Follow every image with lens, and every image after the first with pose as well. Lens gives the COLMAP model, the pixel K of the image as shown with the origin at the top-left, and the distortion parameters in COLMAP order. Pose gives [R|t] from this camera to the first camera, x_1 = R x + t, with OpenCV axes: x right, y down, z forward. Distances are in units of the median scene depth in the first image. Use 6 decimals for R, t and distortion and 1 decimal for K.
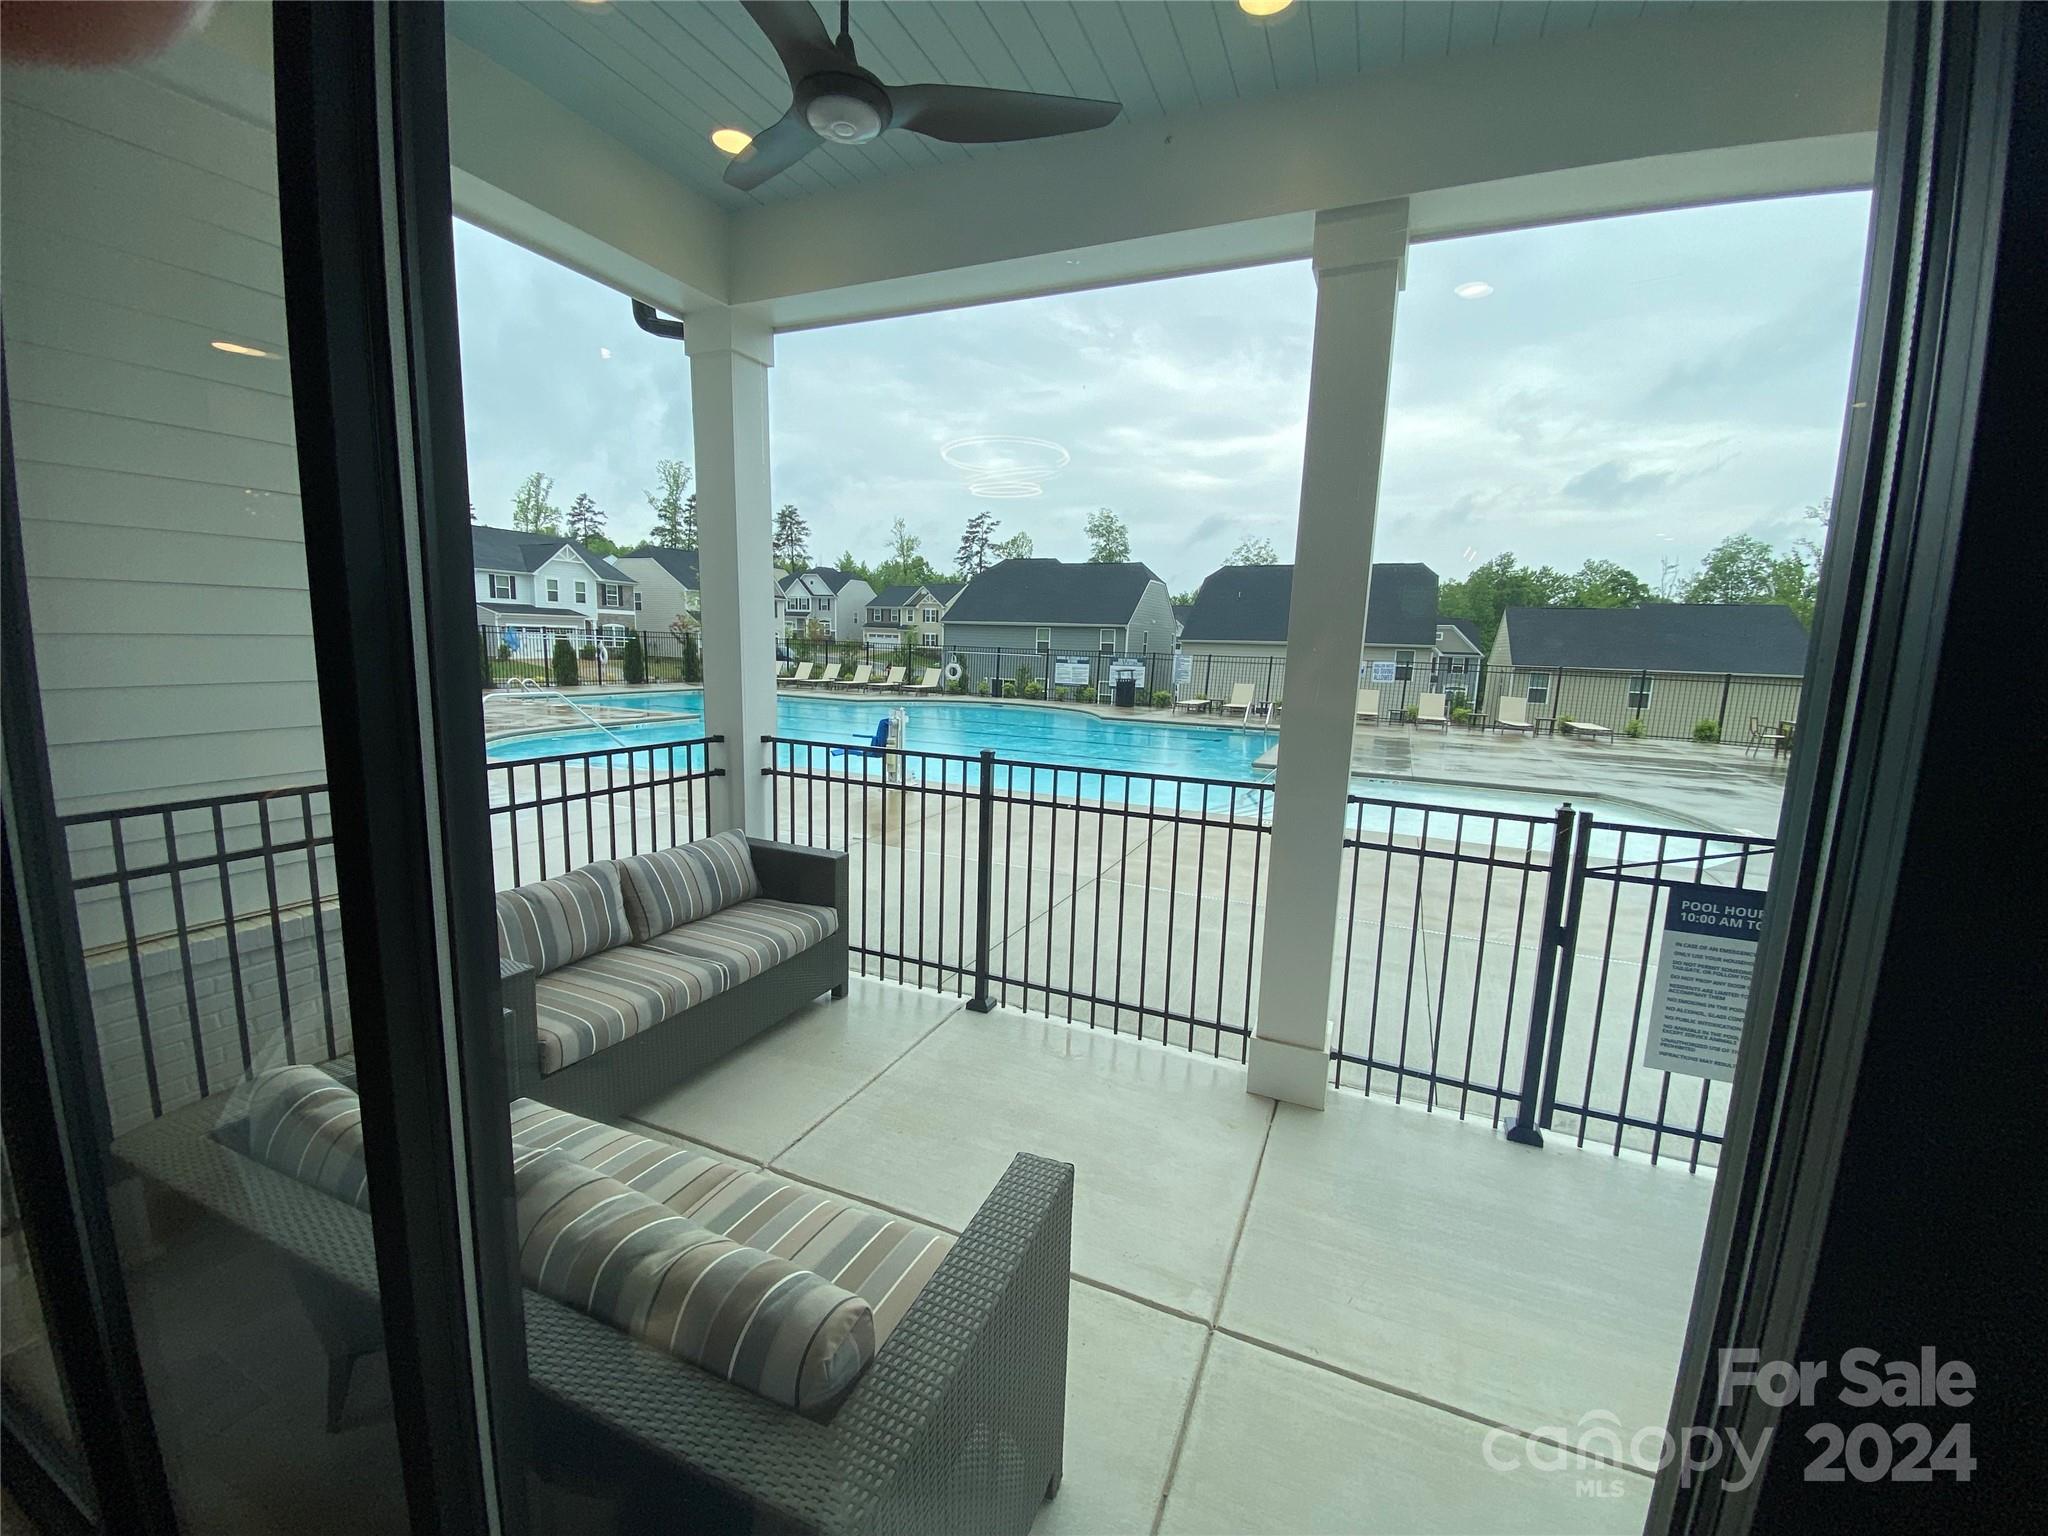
lens RADIAL K [[833.2, 0, 1024.0], [0, 833.2, 768.0], [0, 0, 1]] dist [0.025723, -0.024263]
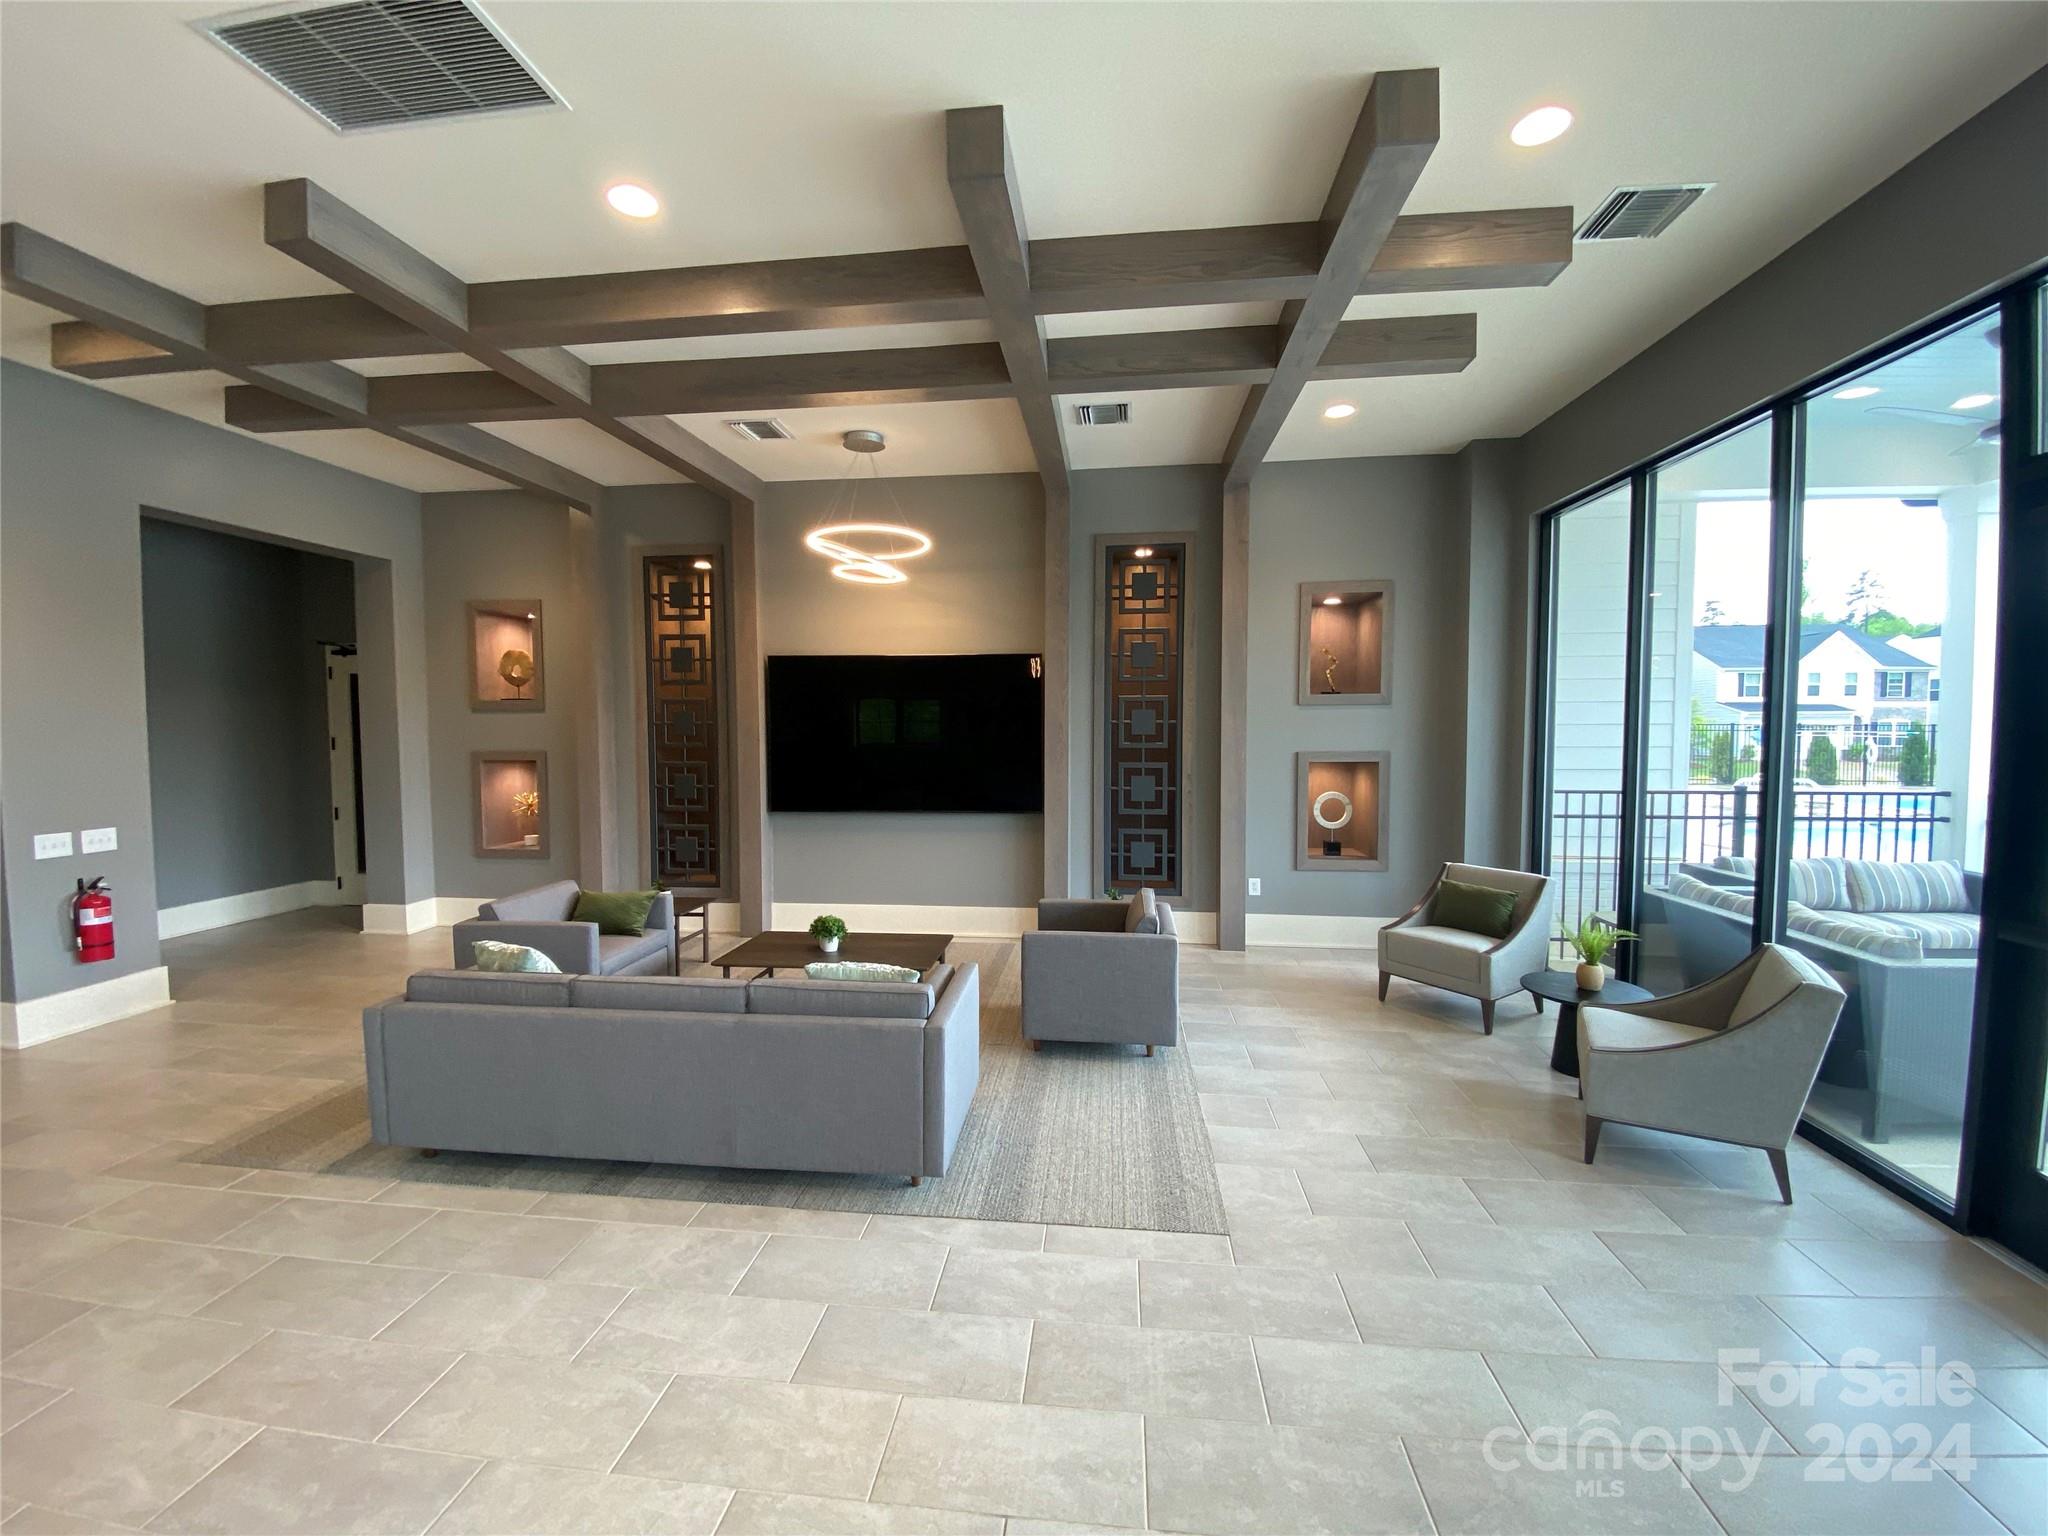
lens RADIAL K [[833.2, 0, 1024.0], [0, 833.2, 768.0], [0, 0, 1]] dist [0.025723, -0.024263]
pose [[0.305840, 0.017344, -0.951925, 0.060407], [-0.132588, 0.990867, -0.024545, 0.020654], [0.942805, 0.133721, 0.305347, -0.108522]]
